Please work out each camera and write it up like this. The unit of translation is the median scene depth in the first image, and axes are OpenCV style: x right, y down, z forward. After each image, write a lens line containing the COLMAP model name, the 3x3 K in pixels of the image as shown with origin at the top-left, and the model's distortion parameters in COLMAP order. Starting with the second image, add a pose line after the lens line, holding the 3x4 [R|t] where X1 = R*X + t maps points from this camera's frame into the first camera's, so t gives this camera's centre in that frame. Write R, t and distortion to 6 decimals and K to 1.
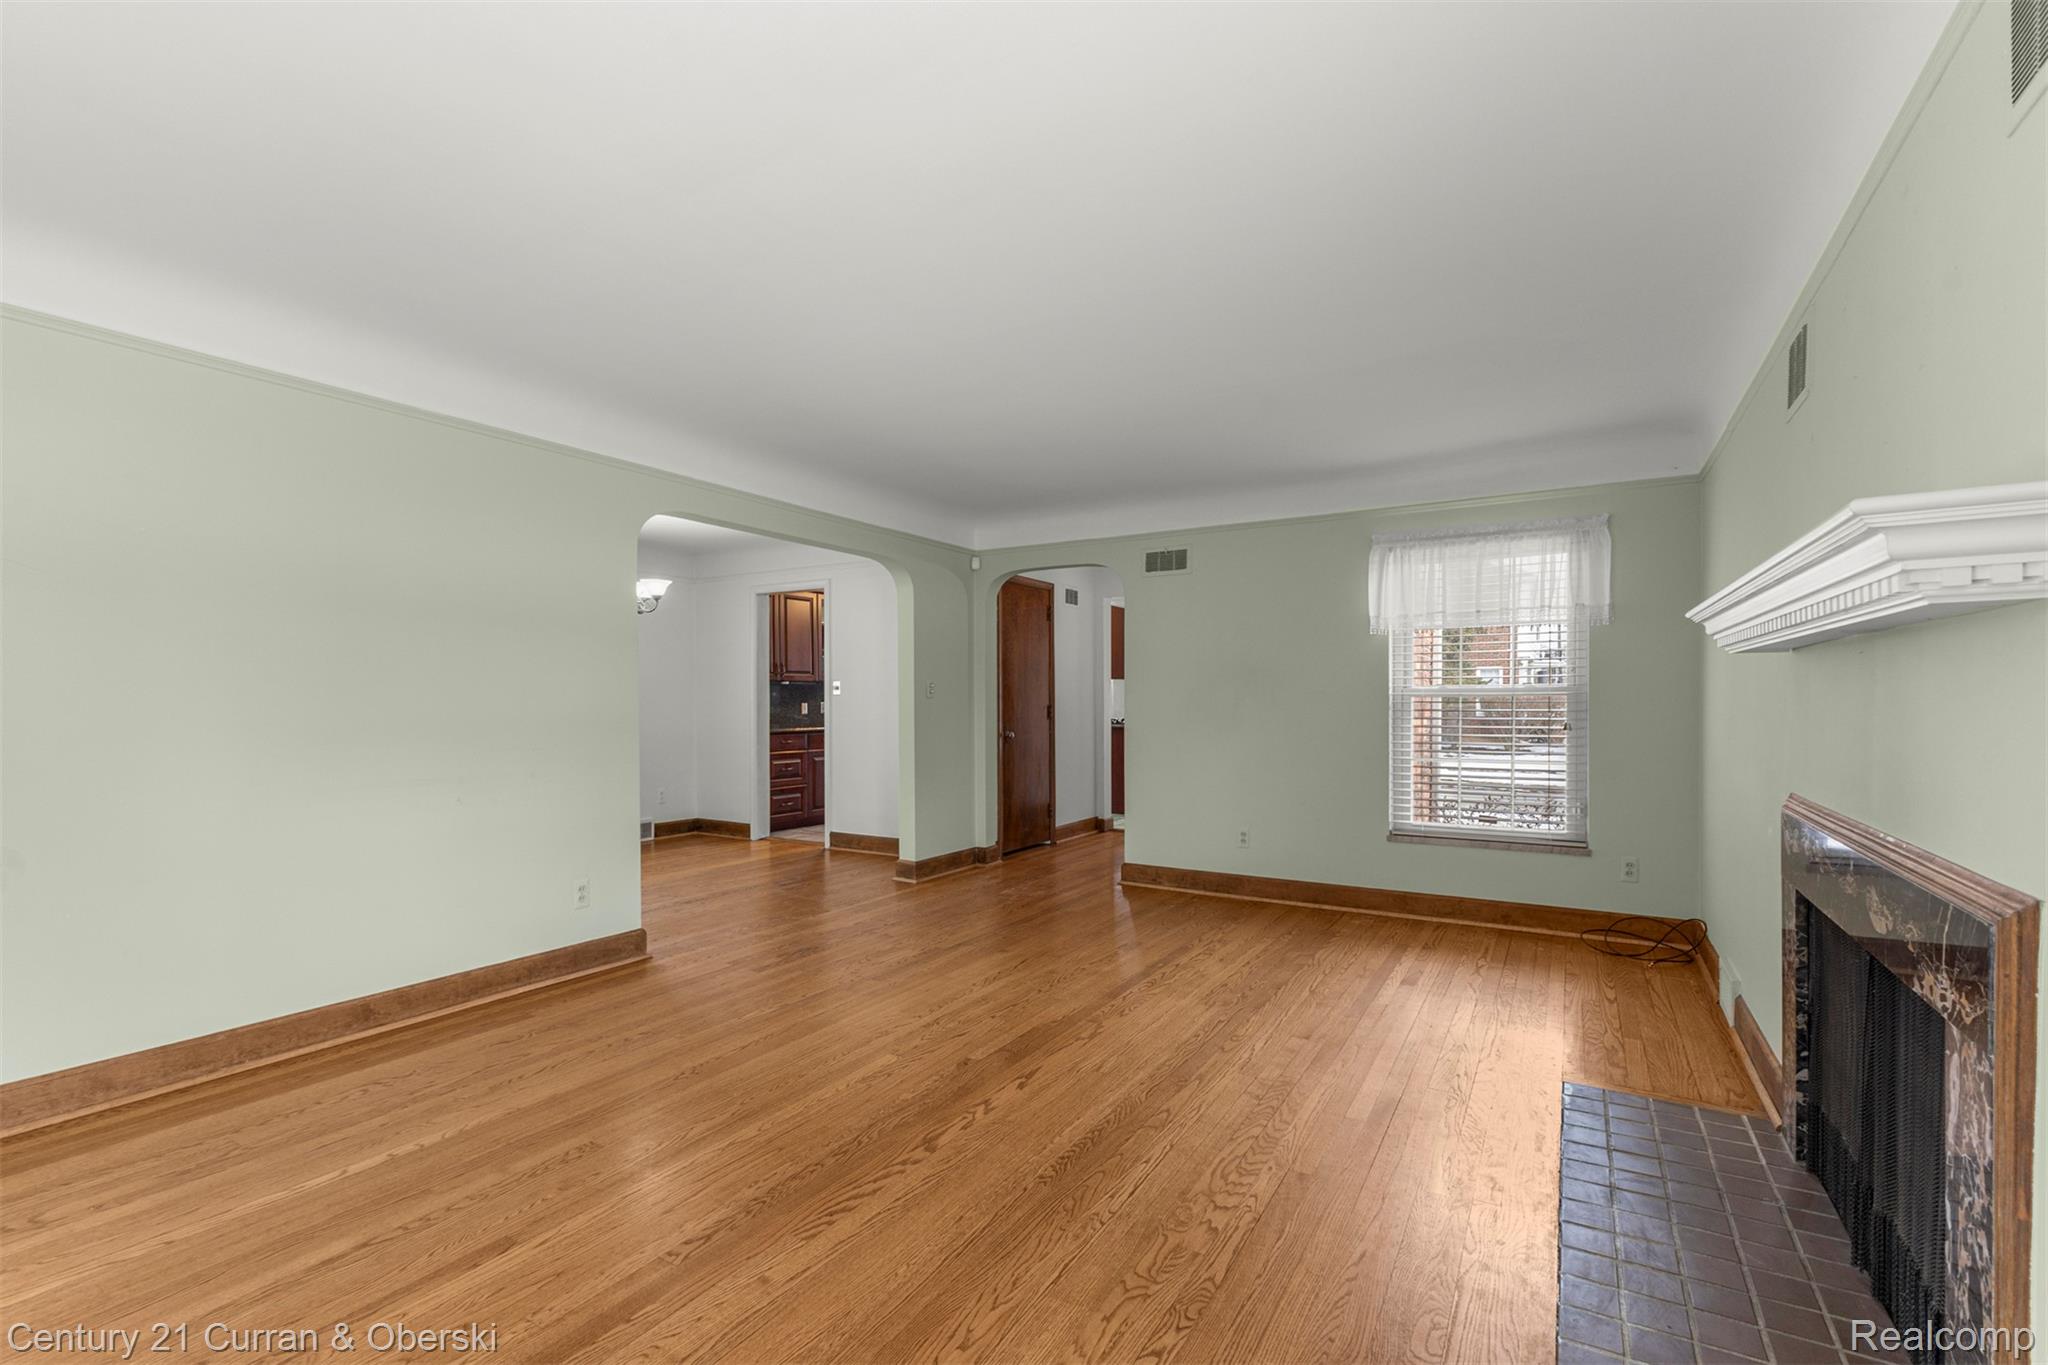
lens RADIAL K [[890.9, 0, 1045.0], [0, 890.9, 705.1], [0, 0, 1]] dist [-0.000146, -0.000125]
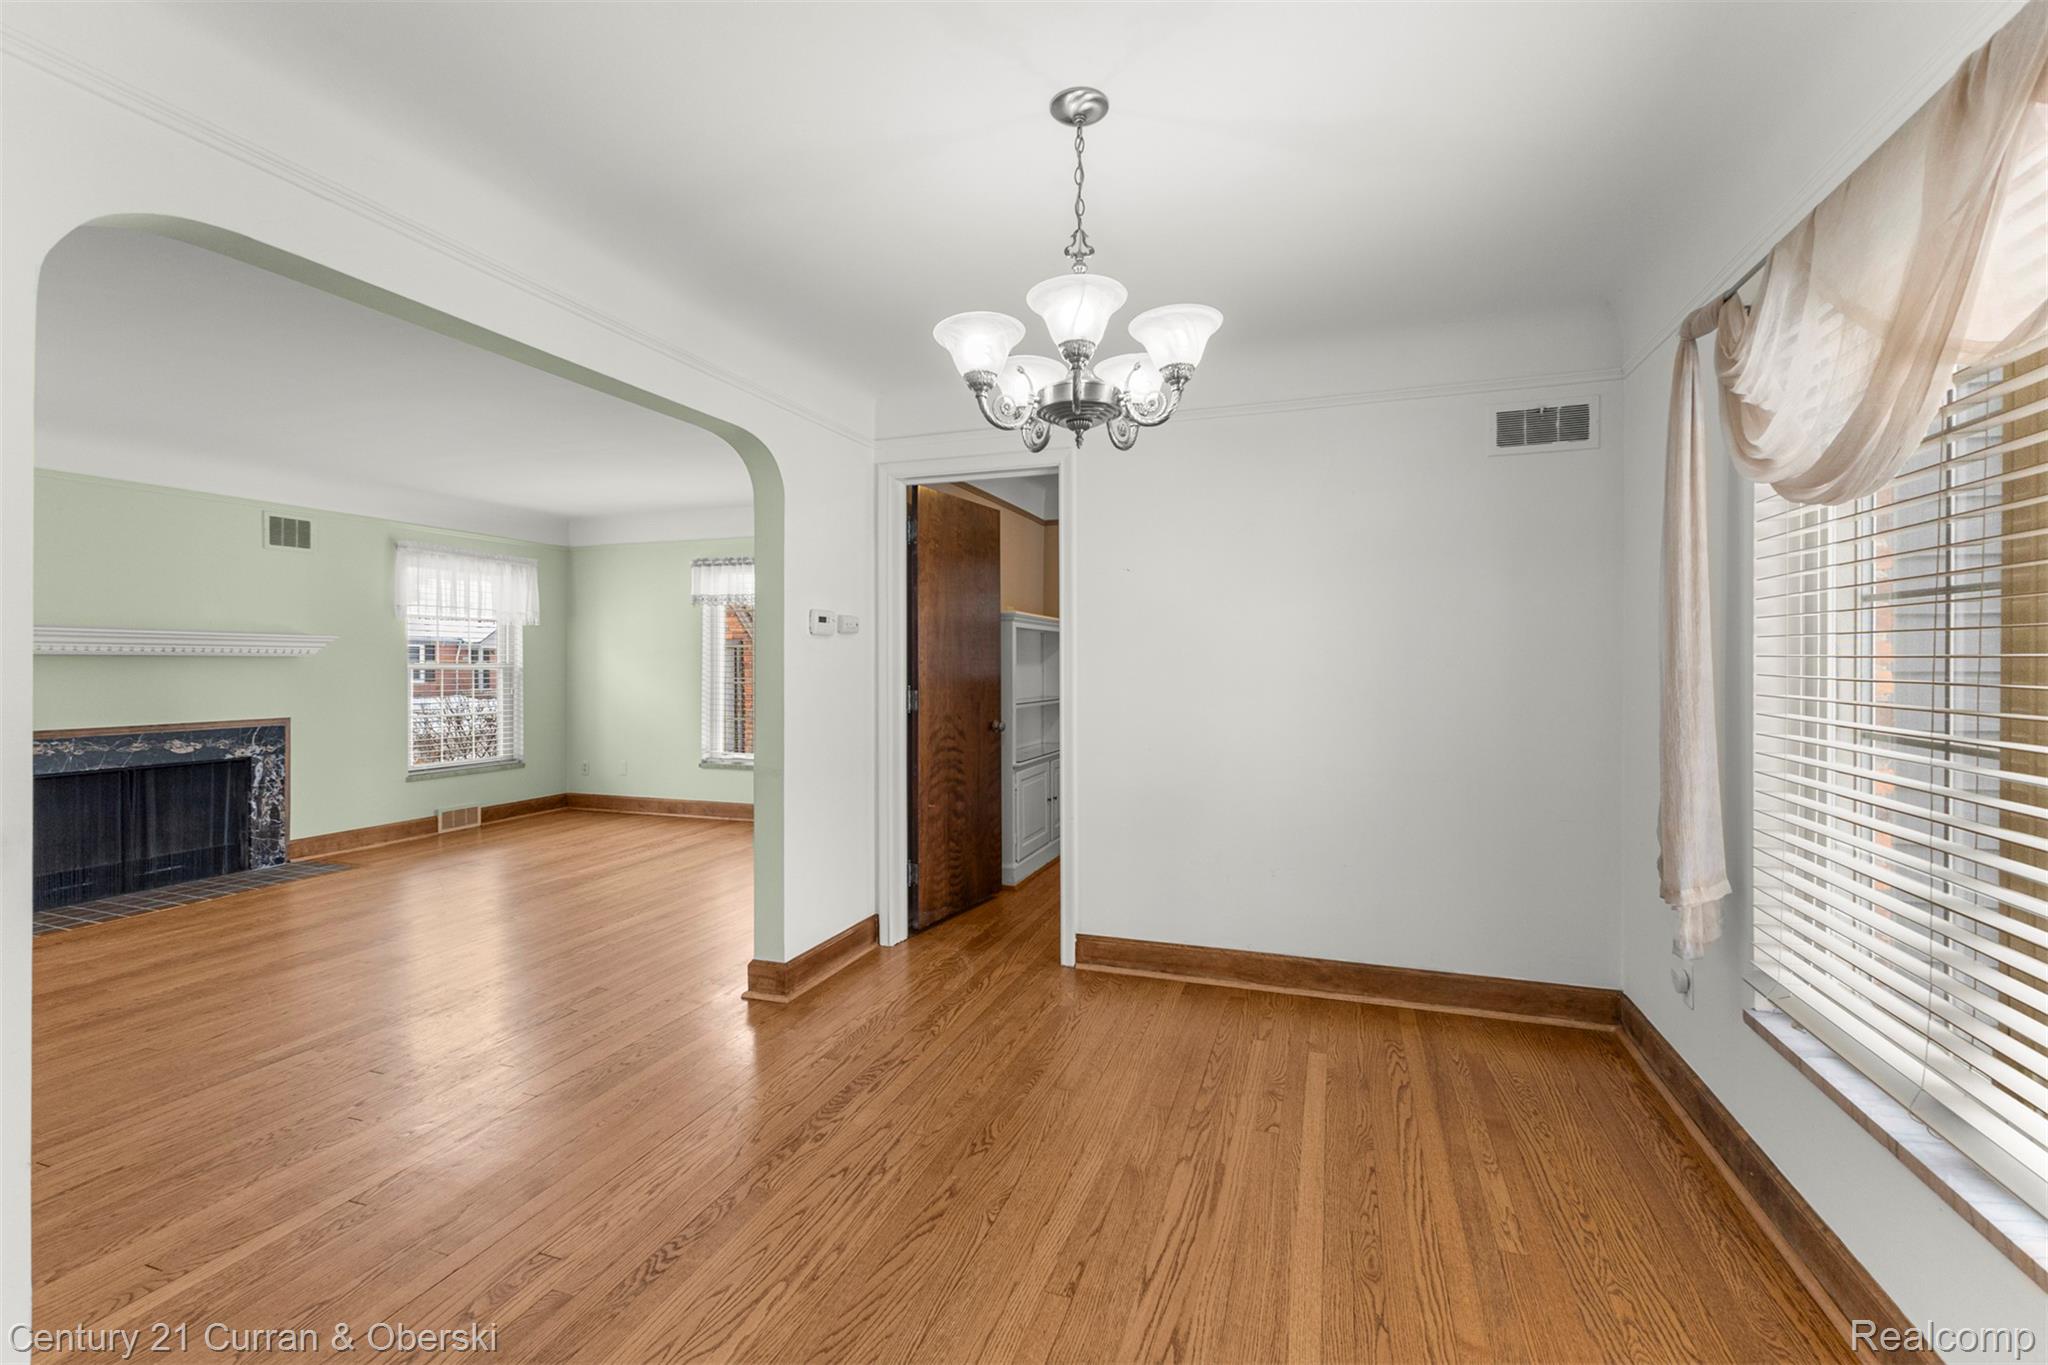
lens RADIAL K [[878.4, 0, 1023.5], [0, 878.4, 667.0], [0, 0, 1]] dist [0.006586, -0.000434]
pose [[-0.982912, 0.004035, -0.184034, -0.460245], [0.002320, 0.999952, 0.009531, -0.022187], [0.184064, 0.008941, -0.982874, 1.530705]]
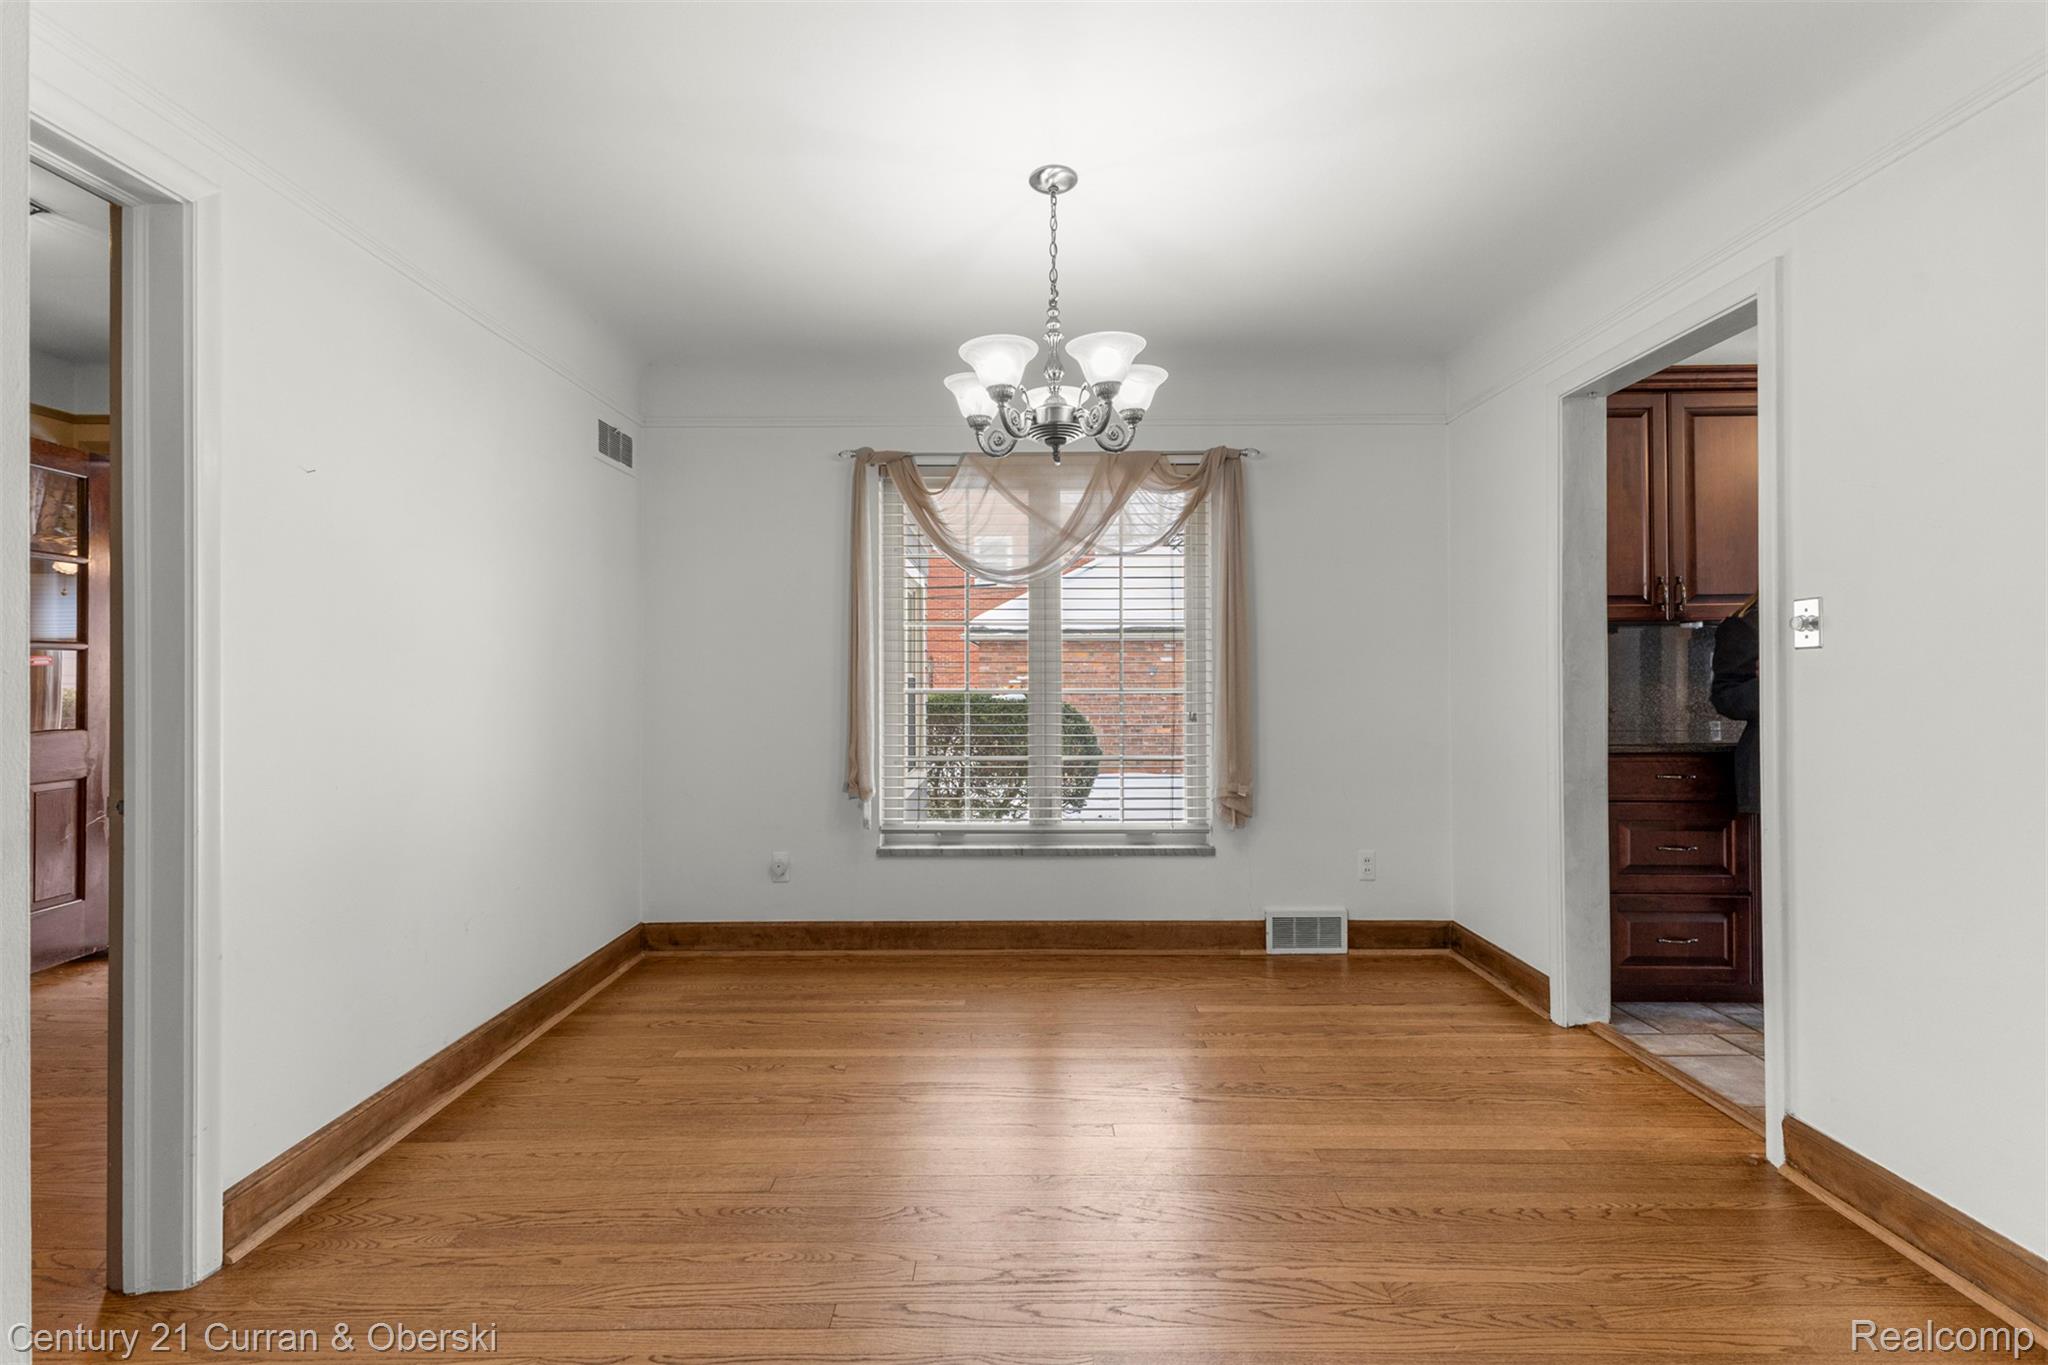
lens RADIAL K [[878.4, 0, 1023.5], [0, 878.4, 667.0], [0, 0, 1]] dist [0.006586, -0.000434]
pose [[0.497600, -0.006646, -0.867381, -0.160879], [-0.001072, 0.999965, -0.008277, -0.002982], [0.867406, 0.005048, 0.497575, 0.912165]]
